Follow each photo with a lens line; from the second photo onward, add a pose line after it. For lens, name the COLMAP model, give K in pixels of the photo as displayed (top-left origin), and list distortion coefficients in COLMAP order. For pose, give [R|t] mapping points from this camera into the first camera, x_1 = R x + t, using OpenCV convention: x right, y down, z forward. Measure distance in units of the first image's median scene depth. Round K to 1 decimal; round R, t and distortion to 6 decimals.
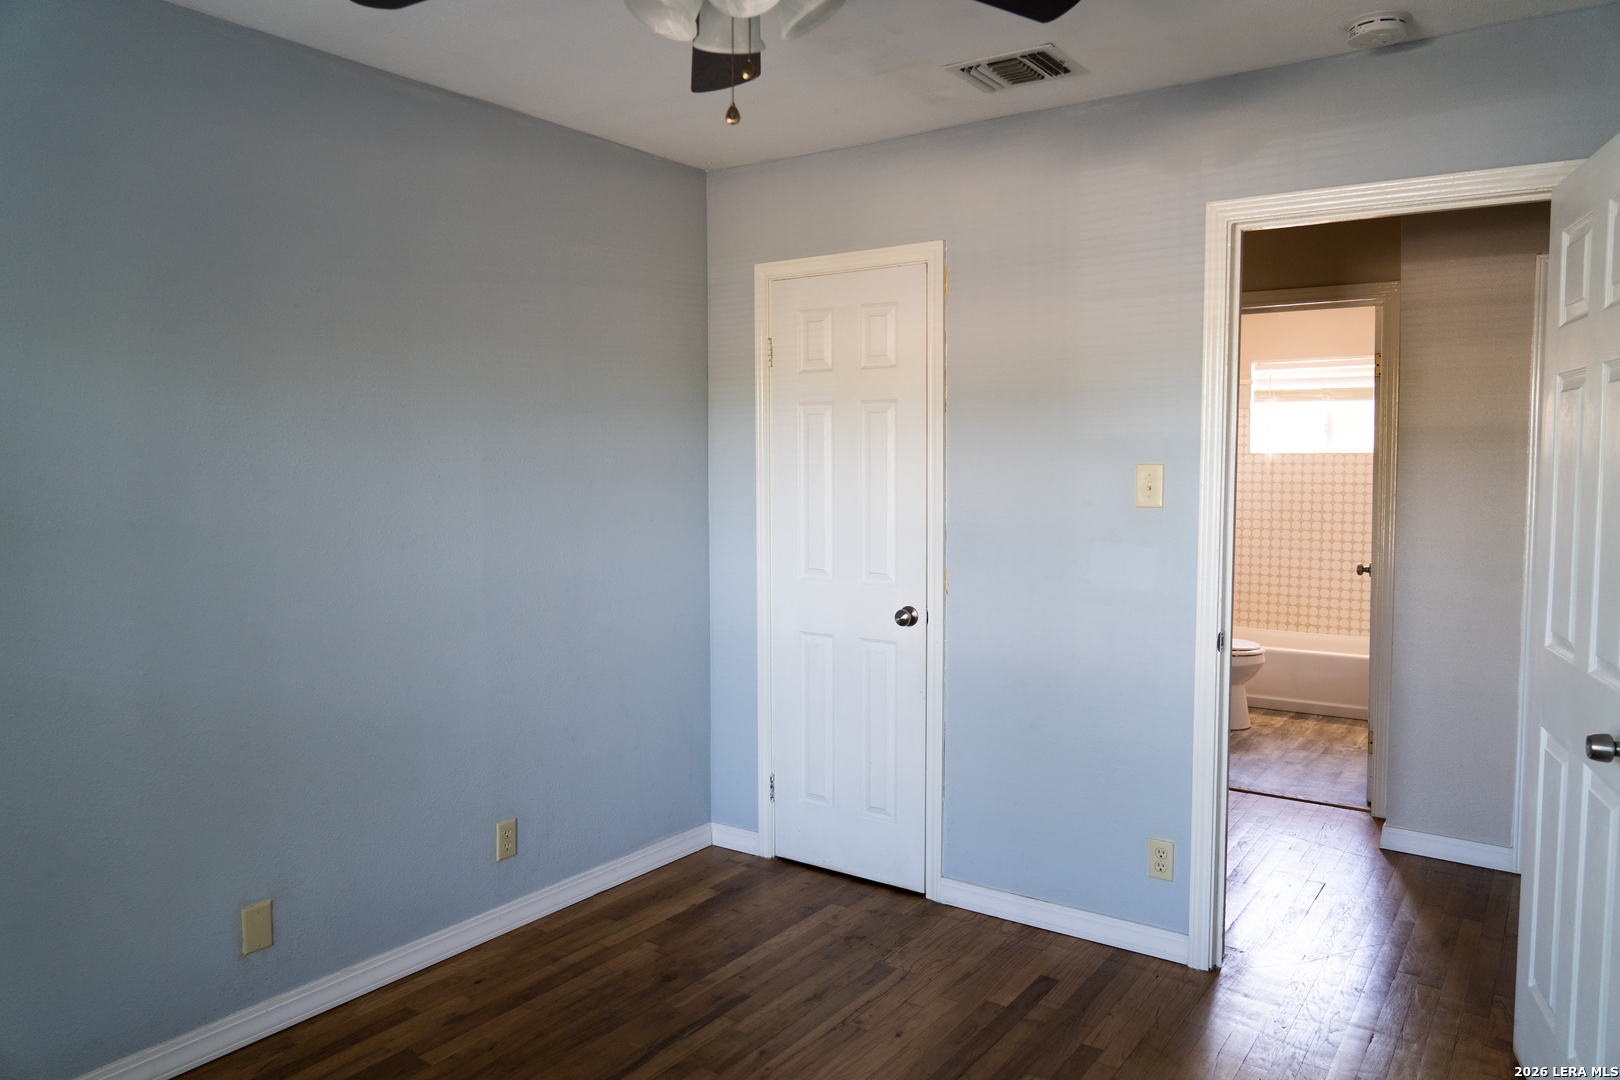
lens RADIAL K [[1148.2, 0, 817.3], [0, 1148.2, 532.3], [0, 0, 1]] dist [-0.012772, -0.002693]
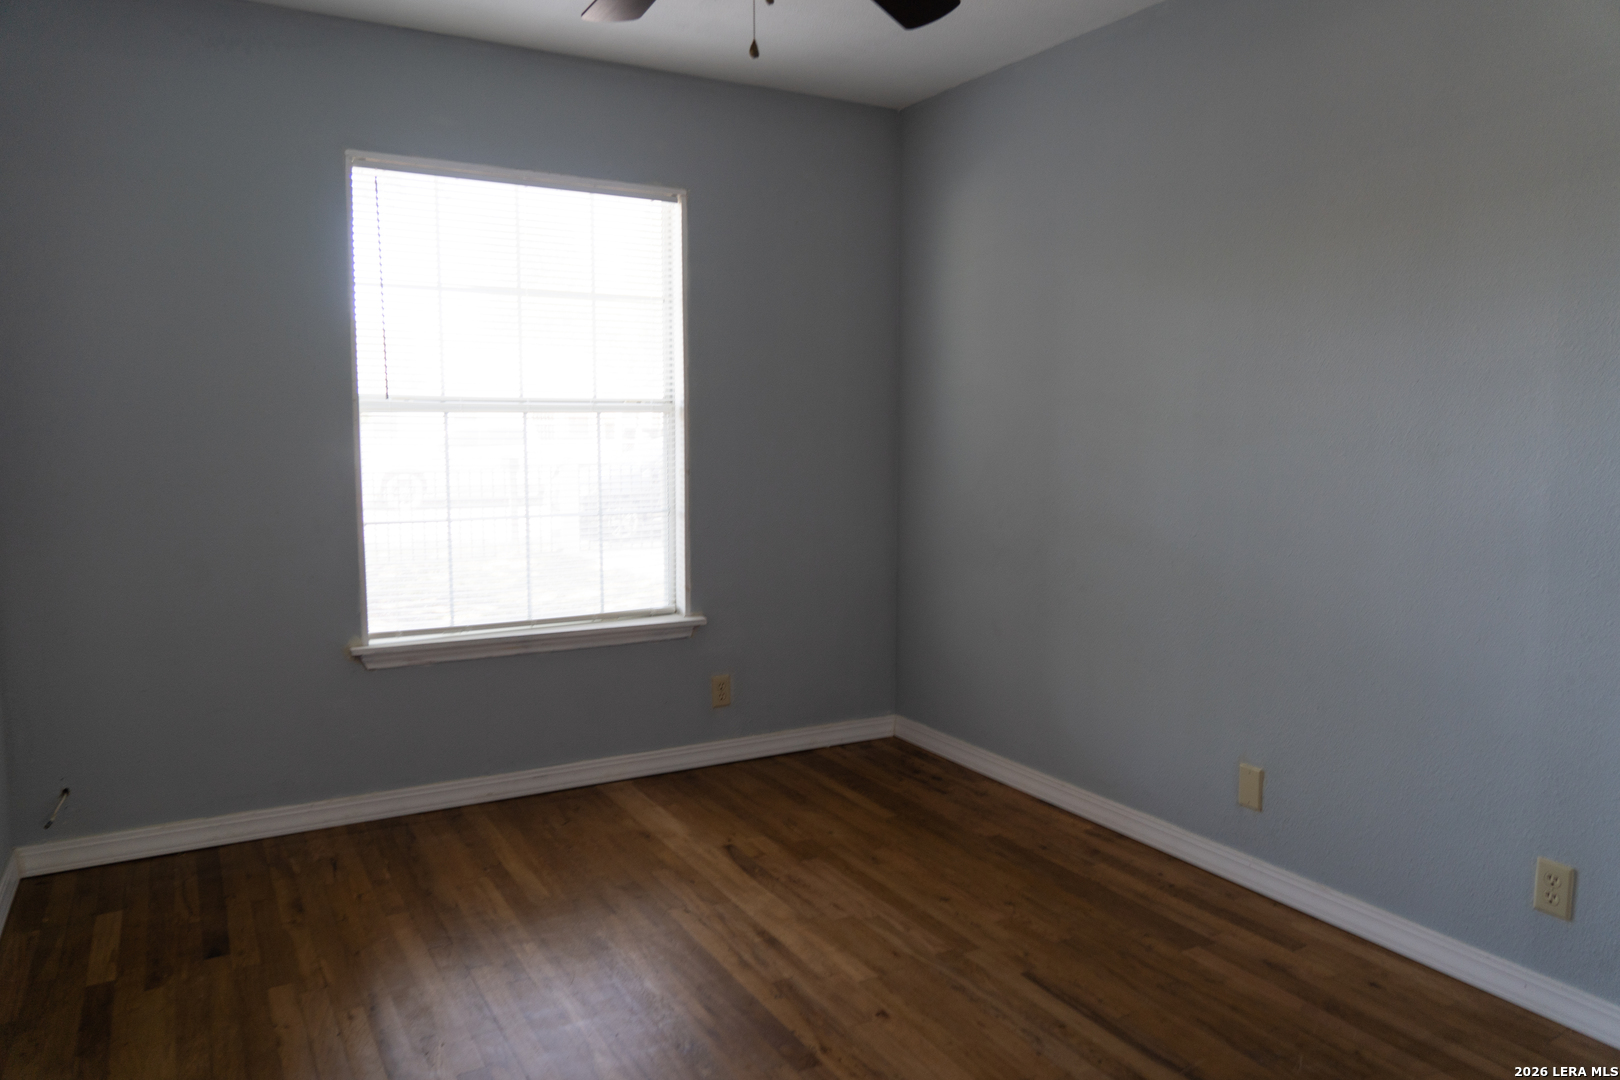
lens RADIAL K [[1148.2, 0, 817.3], [0, 1148.2, 532.3], [0, 0, 1]] dist [-0.012772, -0.002693]
pose [[-0.448863, 0.083894, -0.889654, 0.624647], [-0.060681, 0.990423, 0.124013, -0.009826], [0.891538, 0.109650, -0.439474, 1.020632]]
